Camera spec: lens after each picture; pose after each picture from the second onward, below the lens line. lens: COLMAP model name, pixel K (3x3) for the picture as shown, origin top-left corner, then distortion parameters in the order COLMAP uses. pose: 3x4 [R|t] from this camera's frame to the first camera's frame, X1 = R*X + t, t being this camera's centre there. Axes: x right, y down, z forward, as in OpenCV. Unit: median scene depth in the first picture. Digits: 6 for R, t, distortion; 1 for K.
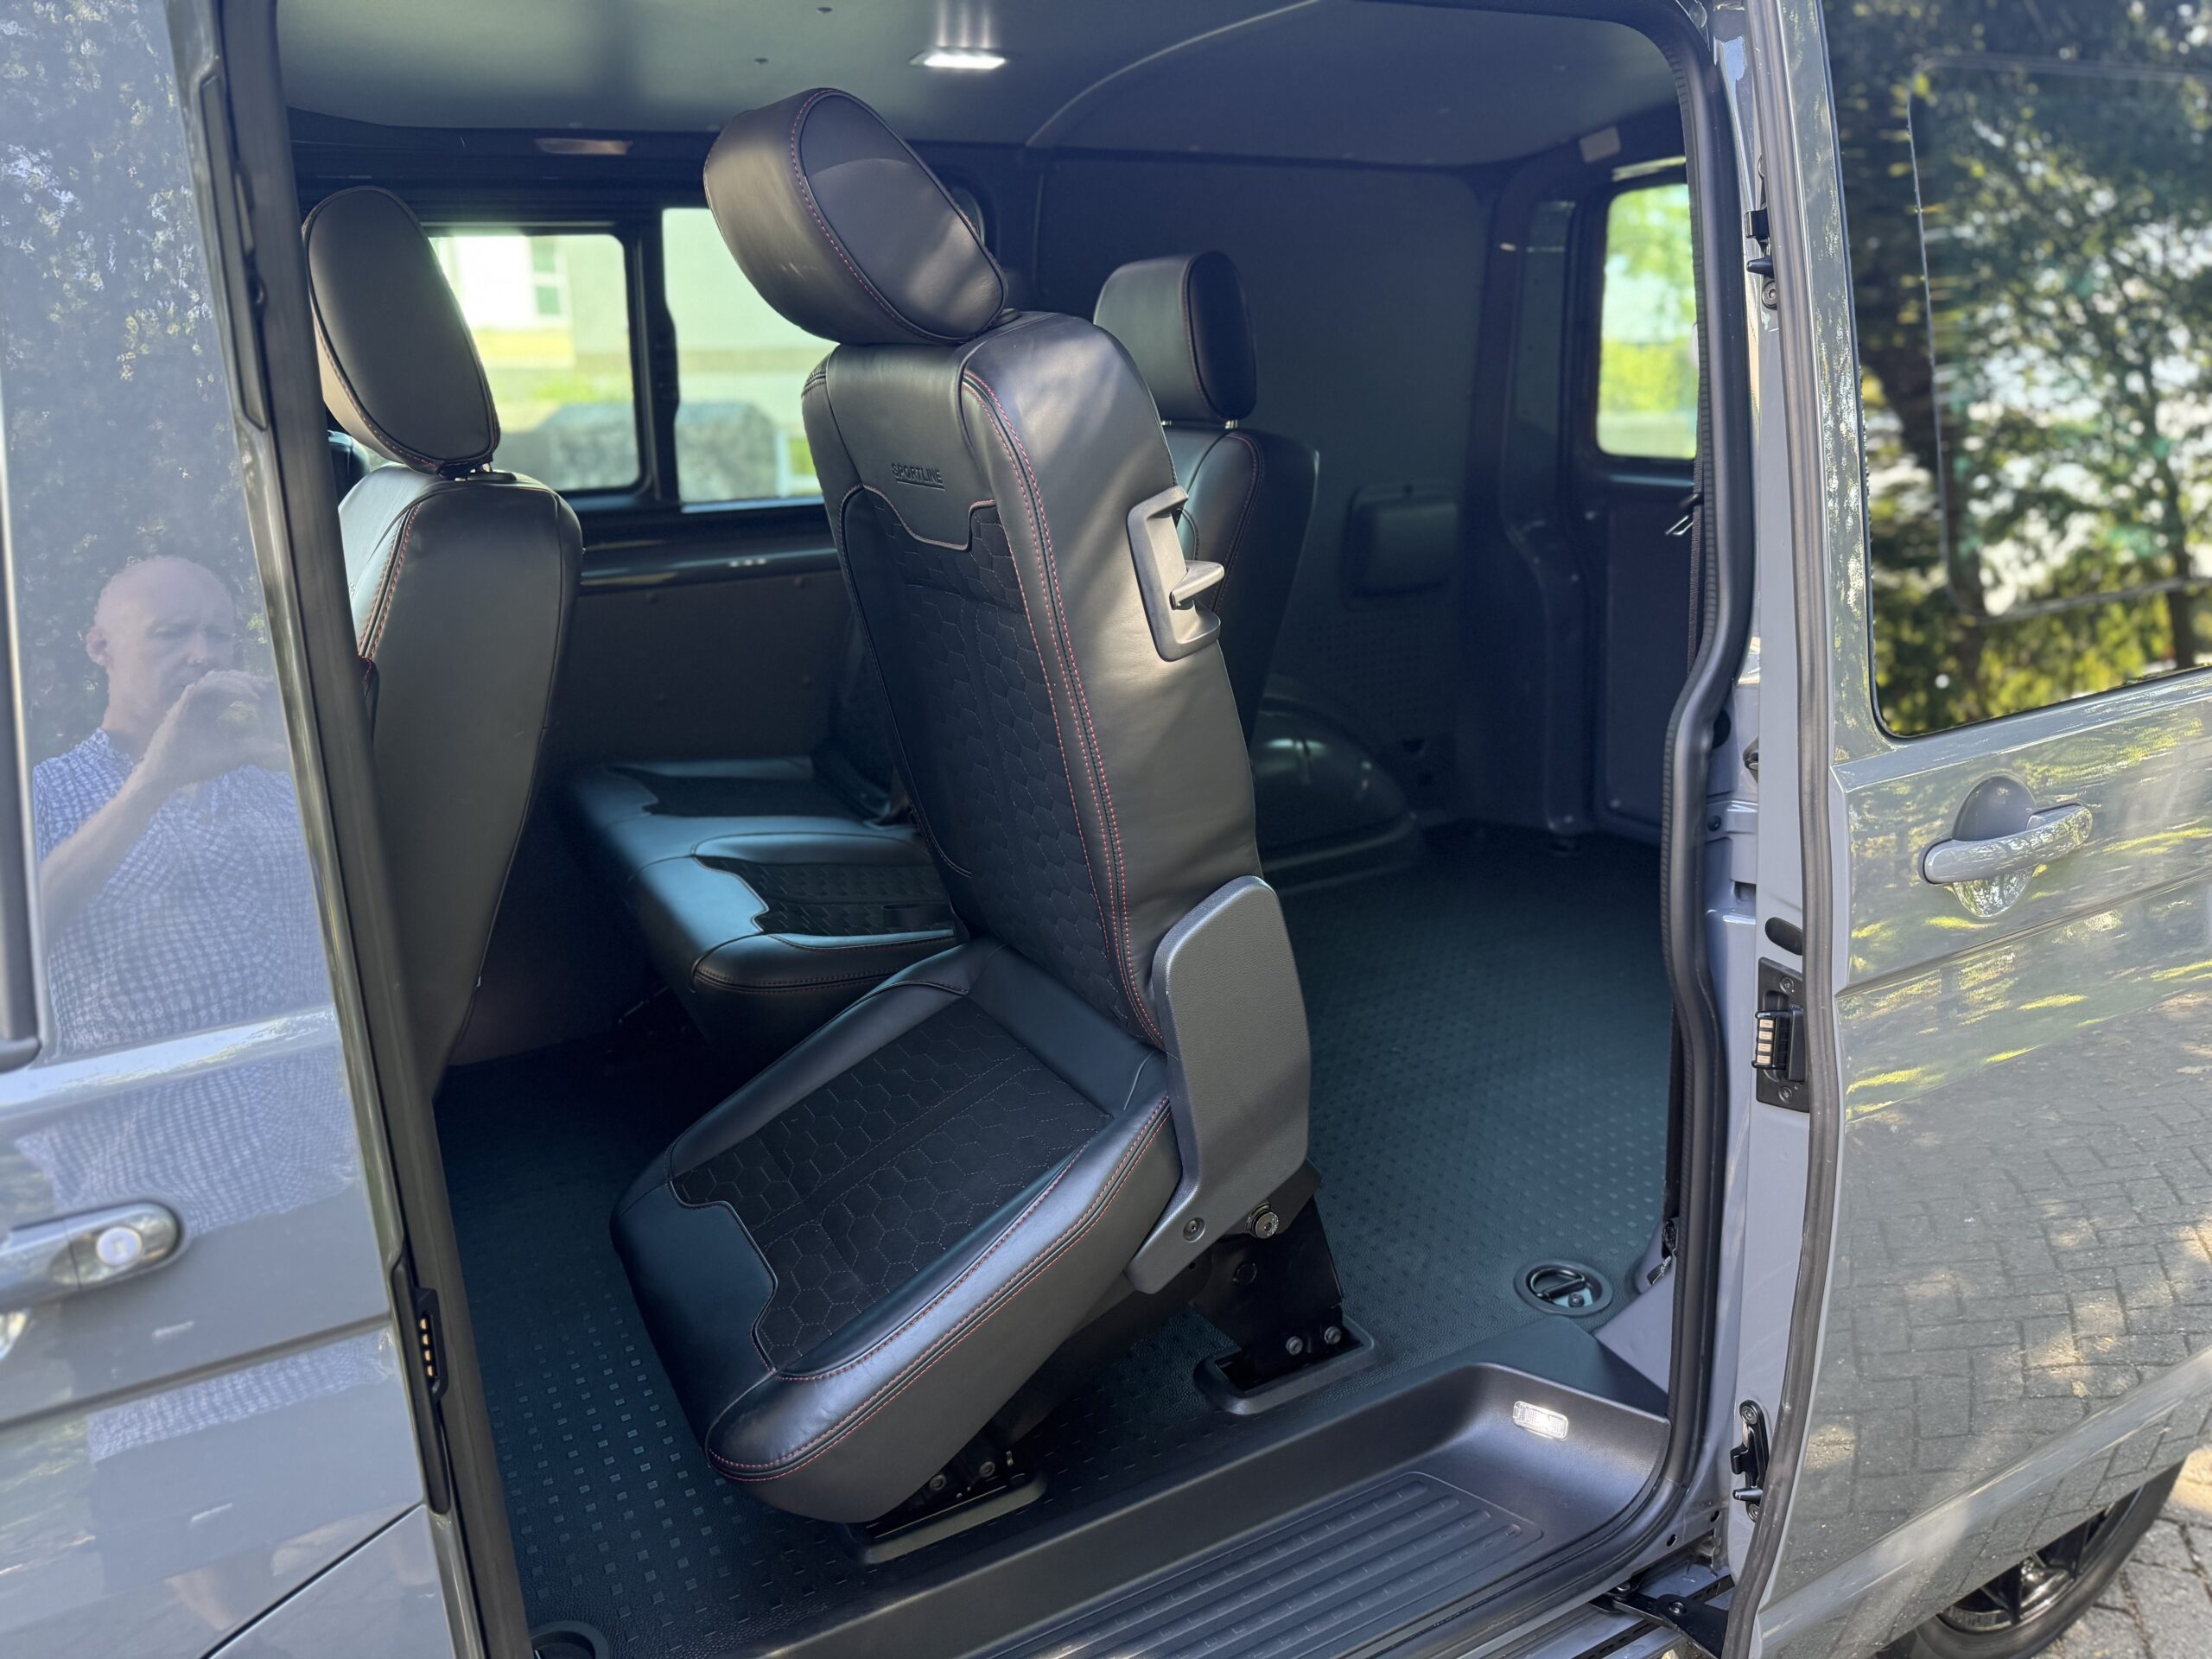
lens RADIAL K [[1545.4, 0, 1102.8], [0, 1545.4, 856.4], [0, 0, 1]] dist [0.004878, -0.015876]
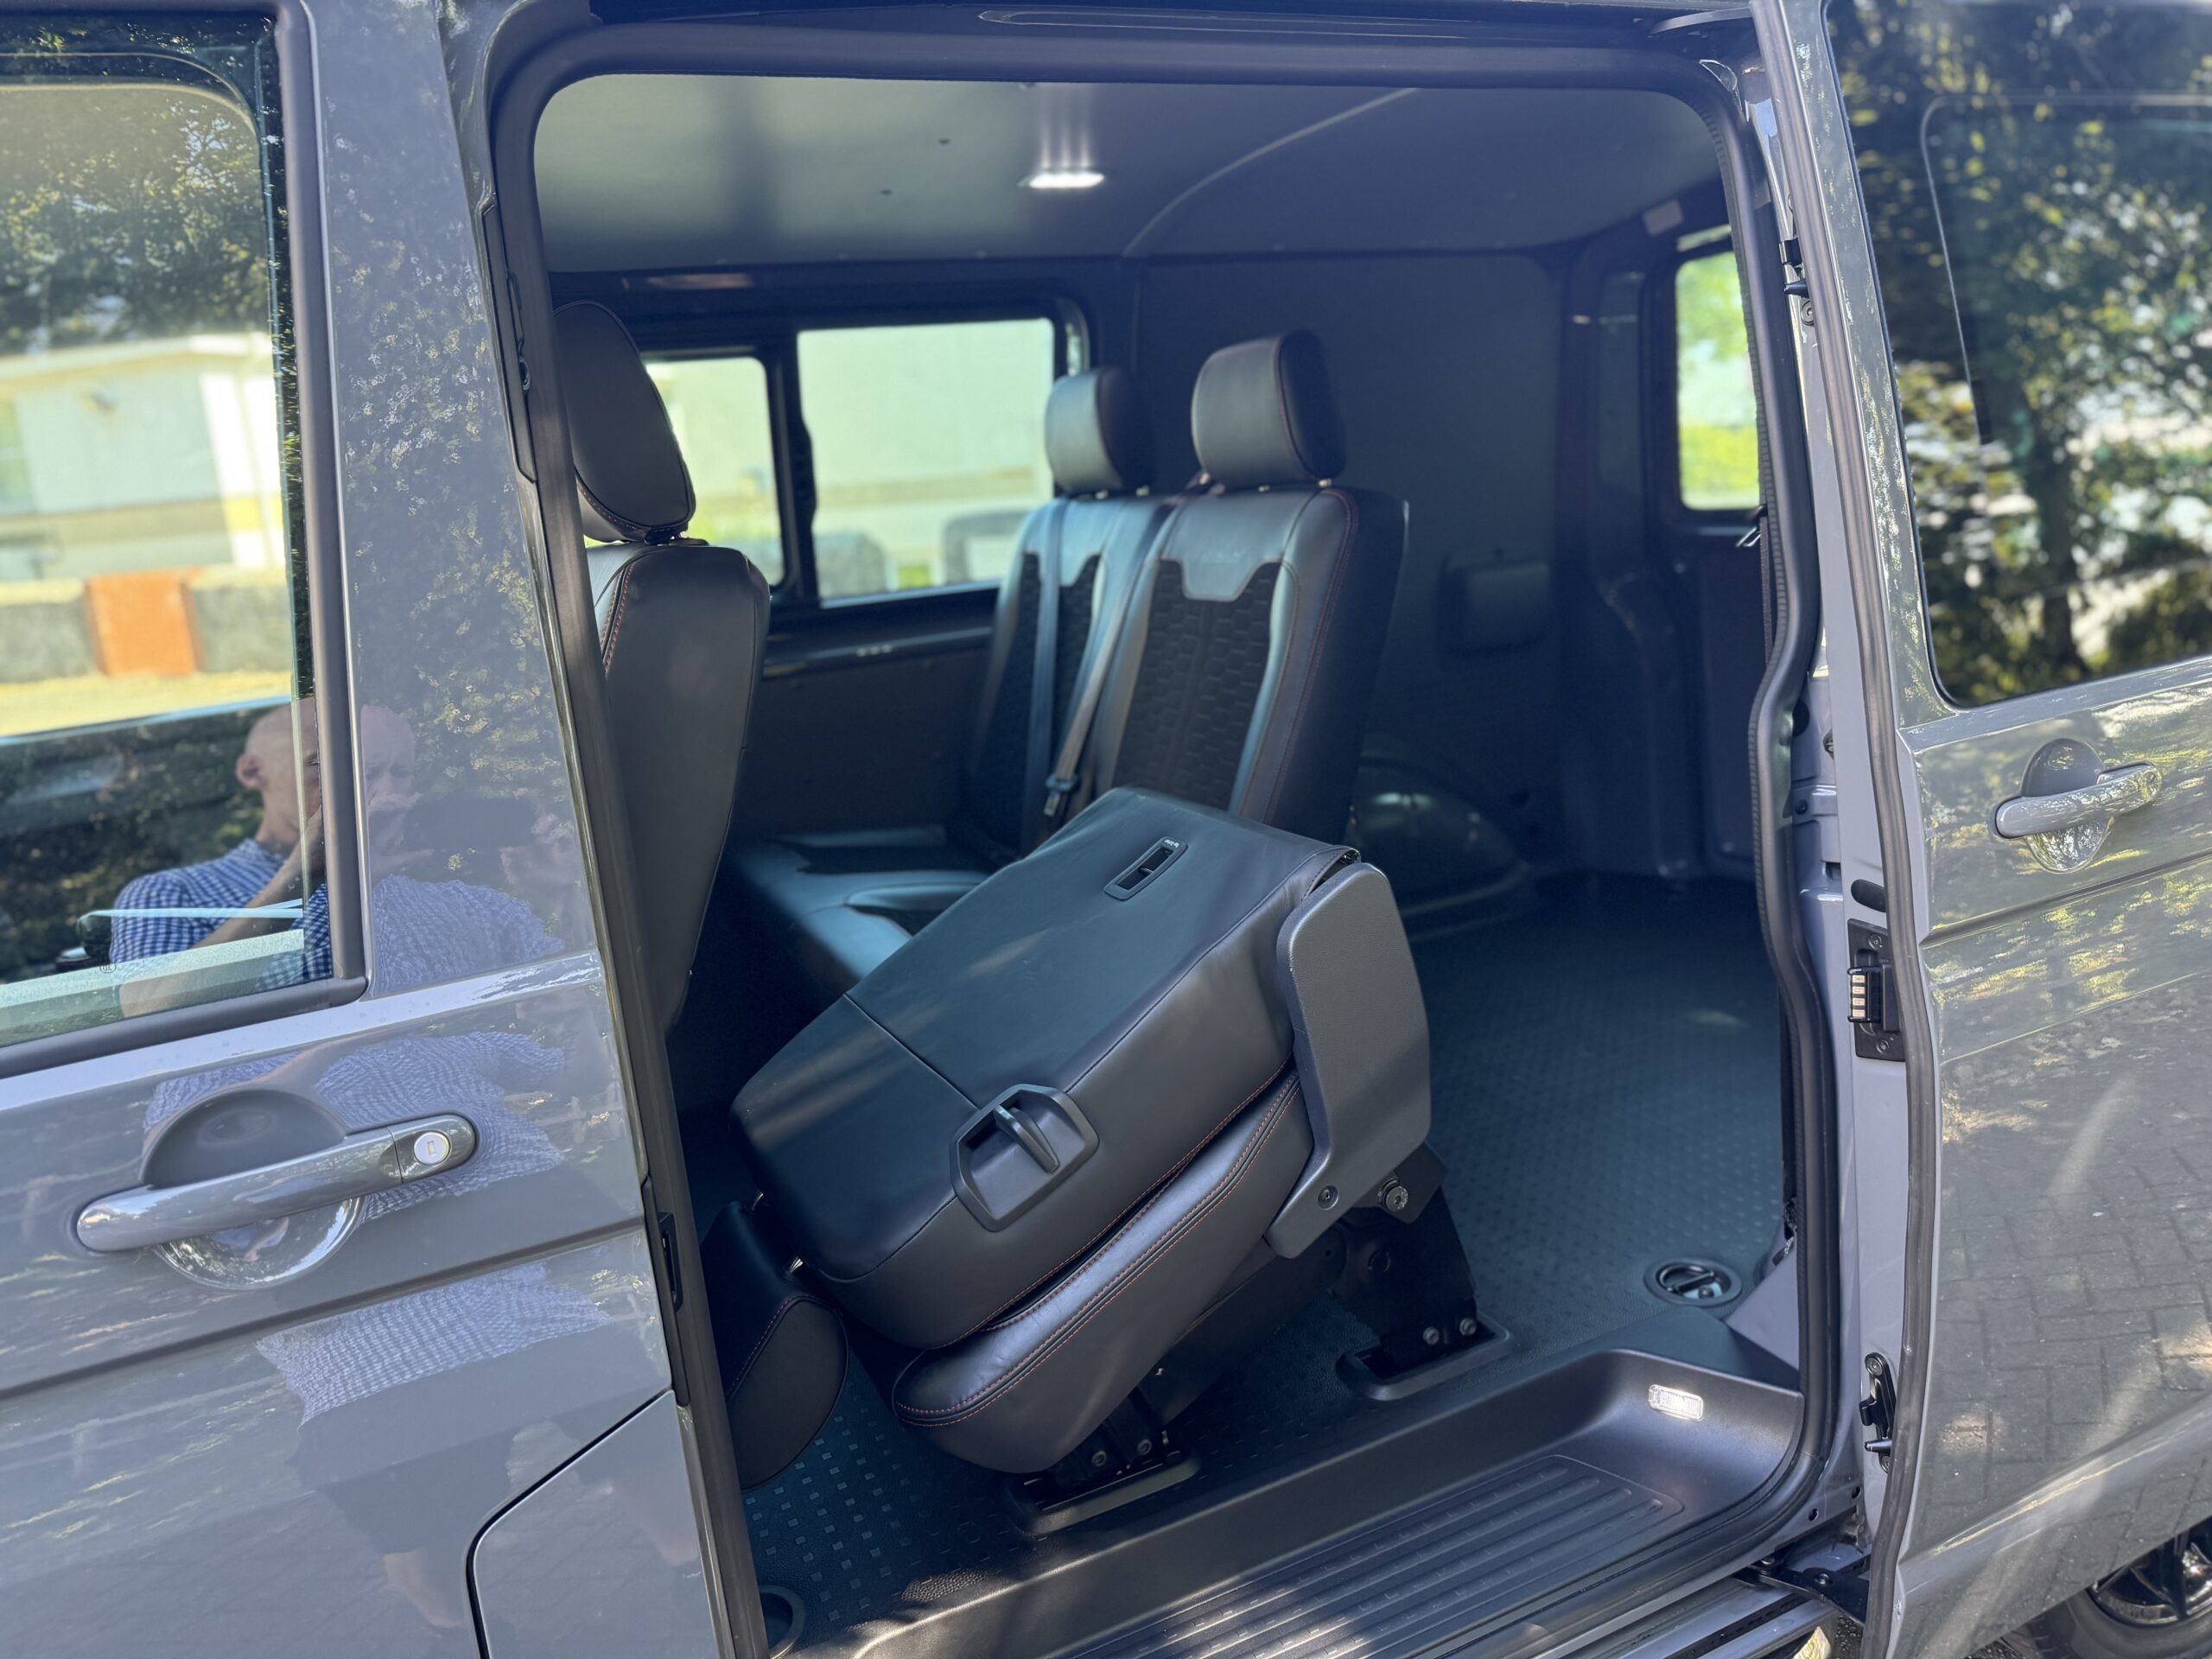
lens RADIAL K [[1545.4, 0, 1102.8], [0, 1545.4, 856.4], [0, 0, 1]] dist [0.004878, -0.015876]
pose [[0.996424, -0.046053, -0.070839, -0.008840], [0.040815, 0.996445, -0.073698, 0.064587], [0.073981, 0.070543, 0.994761, -0.084779]]
